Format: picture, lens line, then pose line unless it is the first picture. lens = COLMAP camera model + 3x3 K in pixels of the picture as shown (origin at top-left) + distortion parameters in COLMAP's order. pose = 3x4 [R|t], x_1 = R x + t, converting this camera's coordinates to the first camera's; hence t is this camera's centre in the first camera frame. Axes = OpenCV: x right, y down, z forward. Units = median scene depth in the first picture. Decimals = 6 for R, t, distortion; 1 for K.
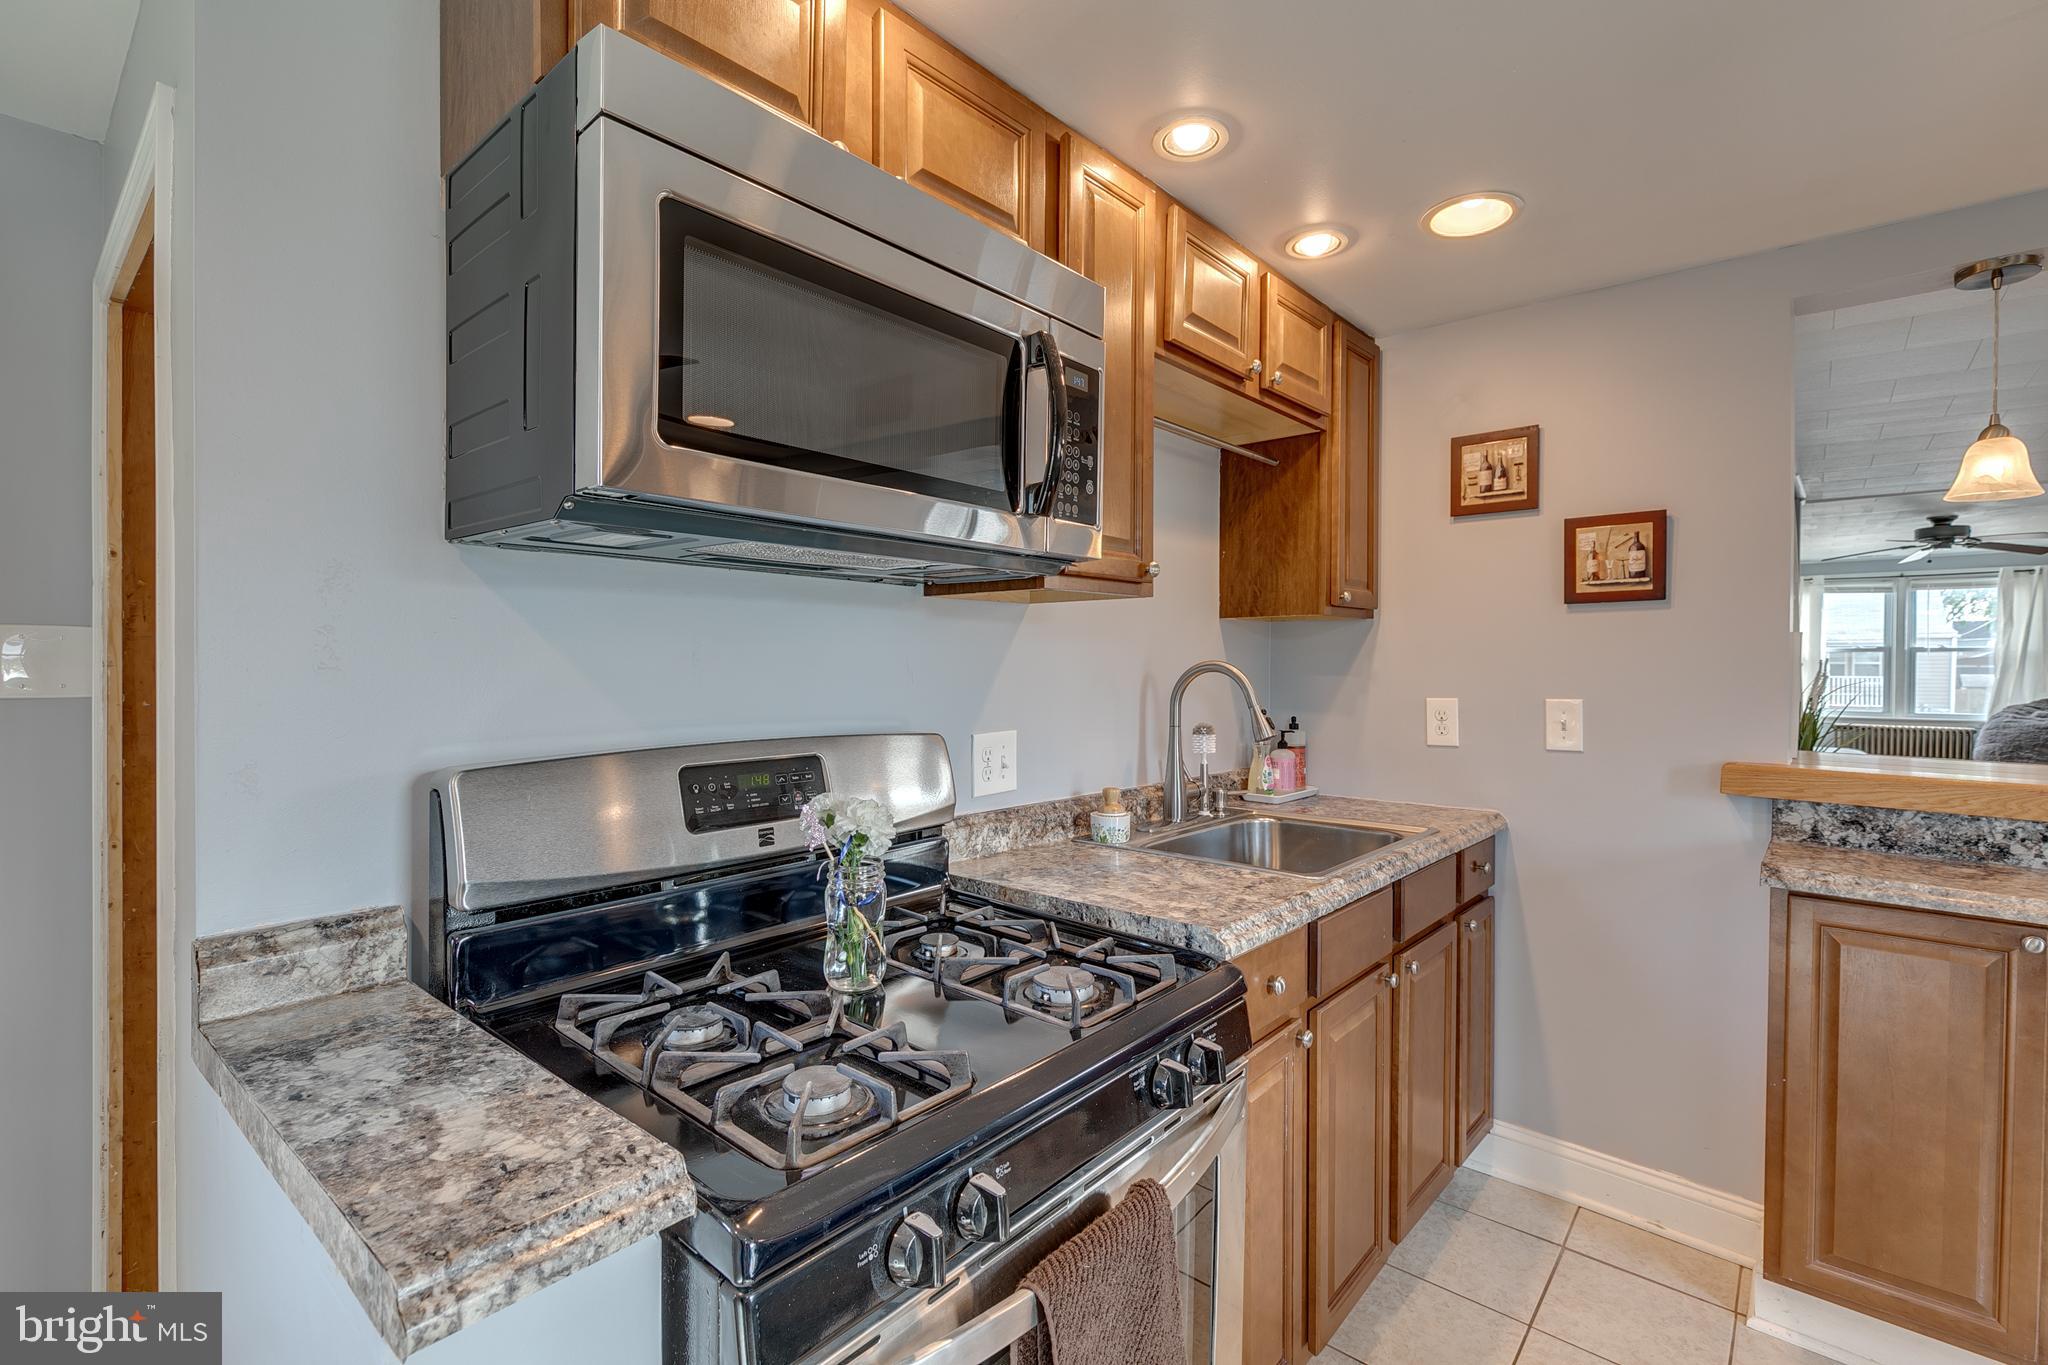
lens RADIAL K [[909.9, 0, 1038.8], [0, 909.9, 681.7], [0, 0, 1]] dist [0.005551, -0.001163]
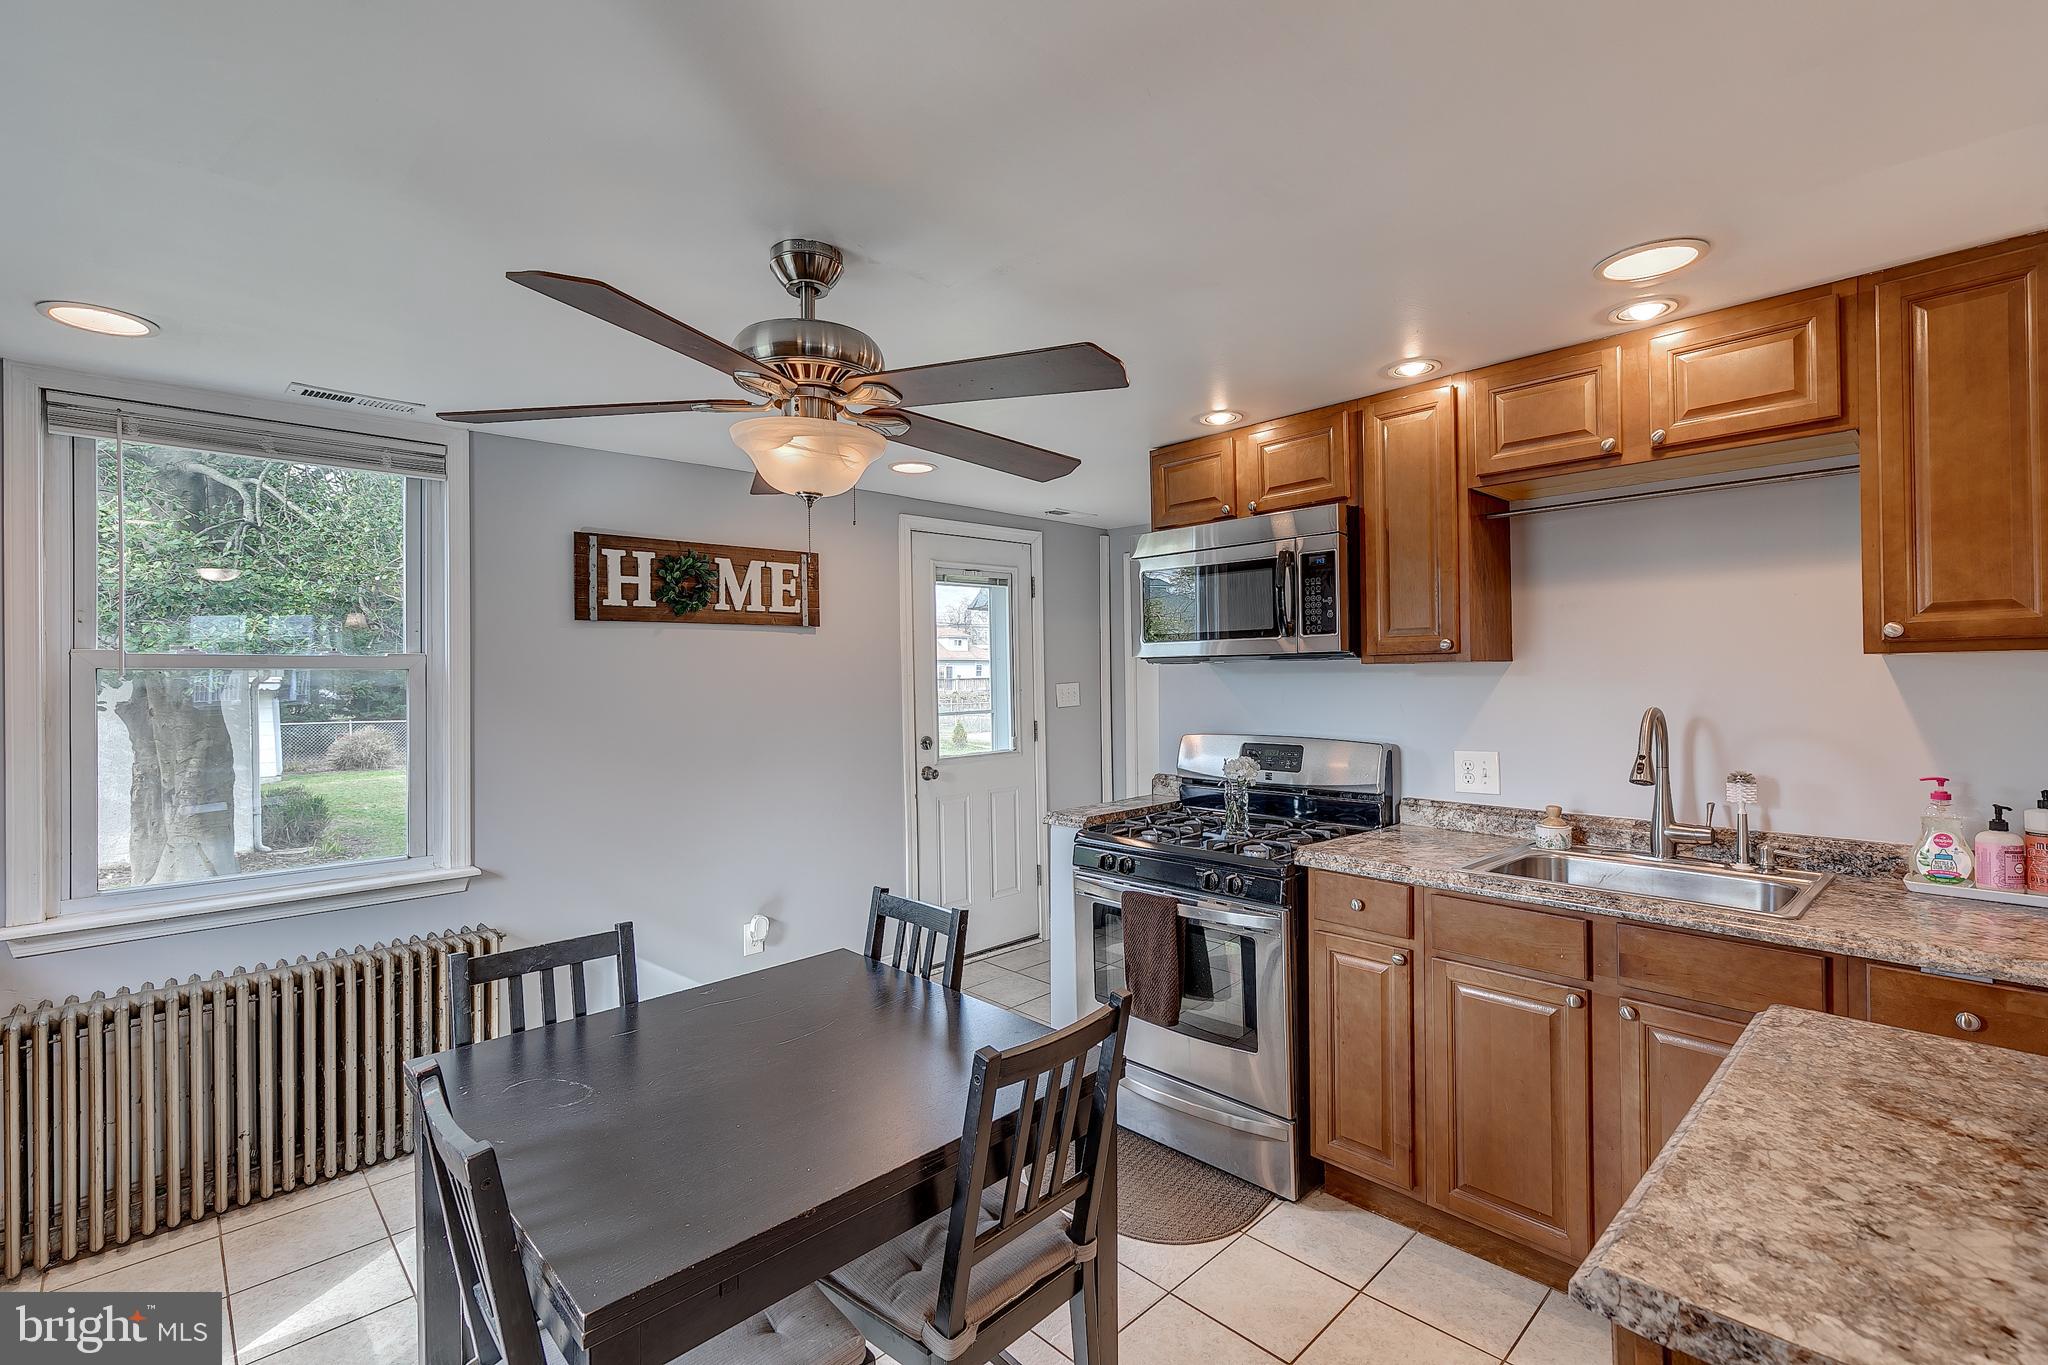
lens RADIAL K [[909.9, 0, 1041.0], [0, 909.9, 675.8], [0, 0, 1]] dist [0.005551, -0.001163]
pose [[-0.085440, 0.000237, -0.996343, 1.299894], [-0.007234, 0.999973, 0.000858, -0.054554], [0.996317, 0.007281, -0.085436, 0.375613]]
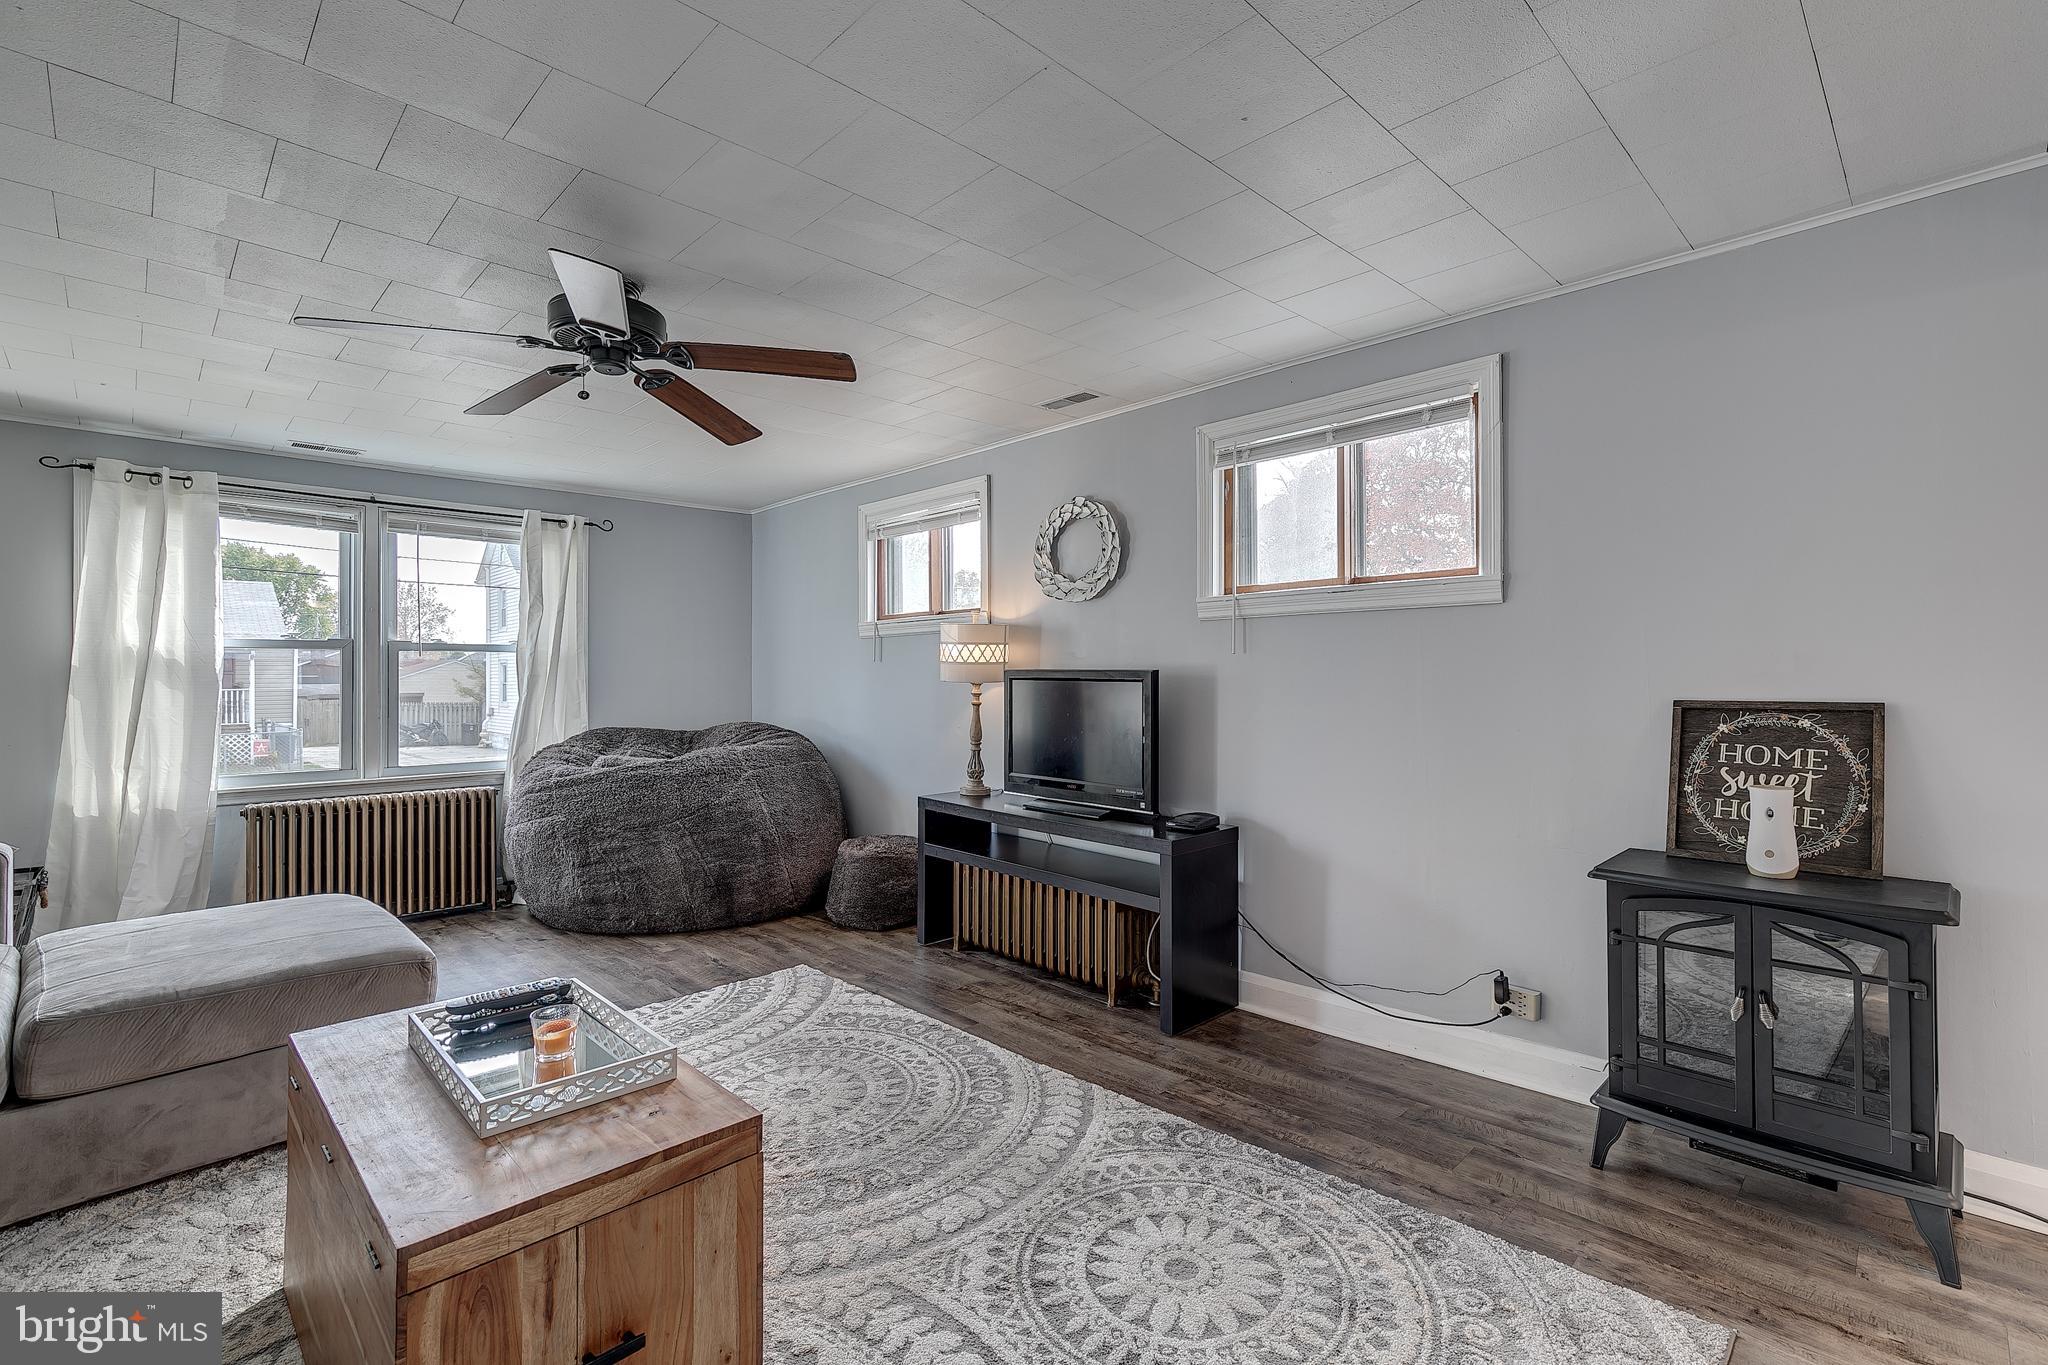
lens RADIAL K [[909.9, 0, 1042.2], [0, 909.9, 676.7], [0, 0, 1]] dist [0.005551, -0.001163]
pose [[0.072960, -0.000420, 0.997335, 2.012863], [0.020484, 0.999790, -0.001077, -0.041207], [-0.997124, 0.020508, 0.072954, 2.570745]]
